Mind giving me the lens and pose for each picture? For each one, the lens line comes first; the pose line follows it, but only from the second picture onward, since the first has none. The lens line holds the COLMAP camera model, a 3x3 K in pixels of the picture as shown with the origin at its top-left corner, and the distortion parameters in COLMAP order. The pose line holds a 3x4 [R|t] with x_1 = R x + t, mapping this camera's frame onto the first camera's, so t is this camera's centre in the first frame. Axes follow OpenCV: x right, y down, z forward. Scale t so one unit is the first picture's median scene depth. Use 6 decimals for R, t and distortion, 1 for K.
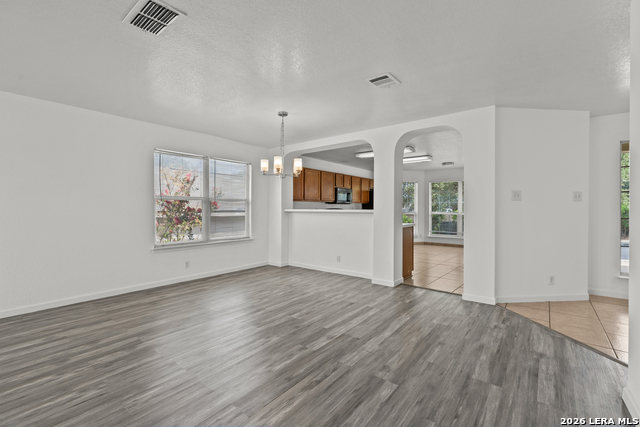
lens RADIAL K [[283.7, 0, 316.5], [0, 283.7, 208.6], [0, 0, 1]] dist [0.006207, -0.000194]
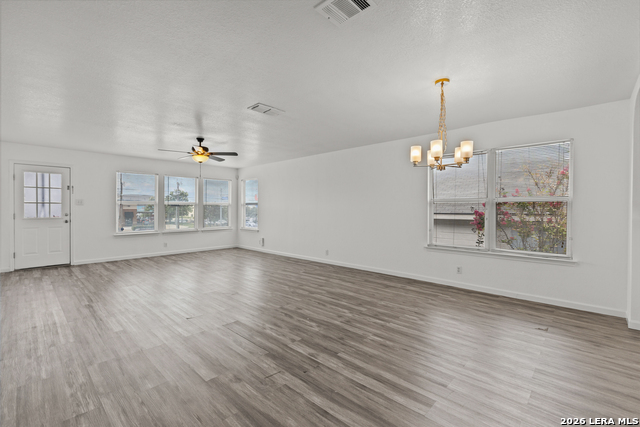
lens RADIAL K [[283.7, 0, 316.5], [0, 283.7, 208.6], [0, 0, 1]] dist [0.006207, -0.000194]
pose [[-0.084112, -0.002954, -0.996452, 0.824367], [-0.006678, 0.999975, -0.002401, -0.003803], [0.996434, 0.006453, -0.084130, 0.950447]]
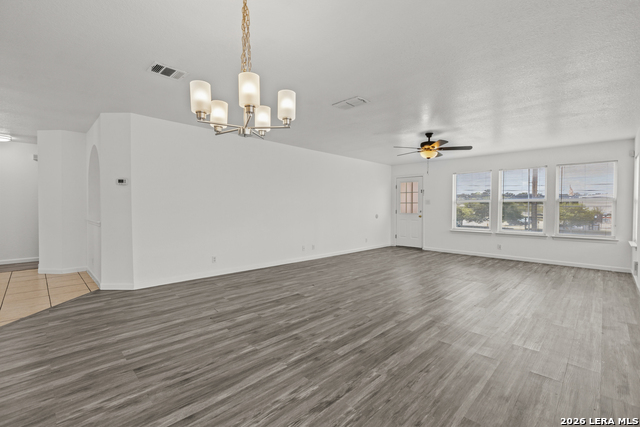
lens RADIAL K [[283.7, 0, 316.5], [0, 283.7, 208.6], [0, 0, 1]] dist [0.006207, -0.000194]
pose [[-0.993913, -0.005548, 0.110030, -0.352789], [-0.004581, 0.999949, 0.009045, -0.000213], [-0.110075, 0.008486, -0.993887, 1.819988]]
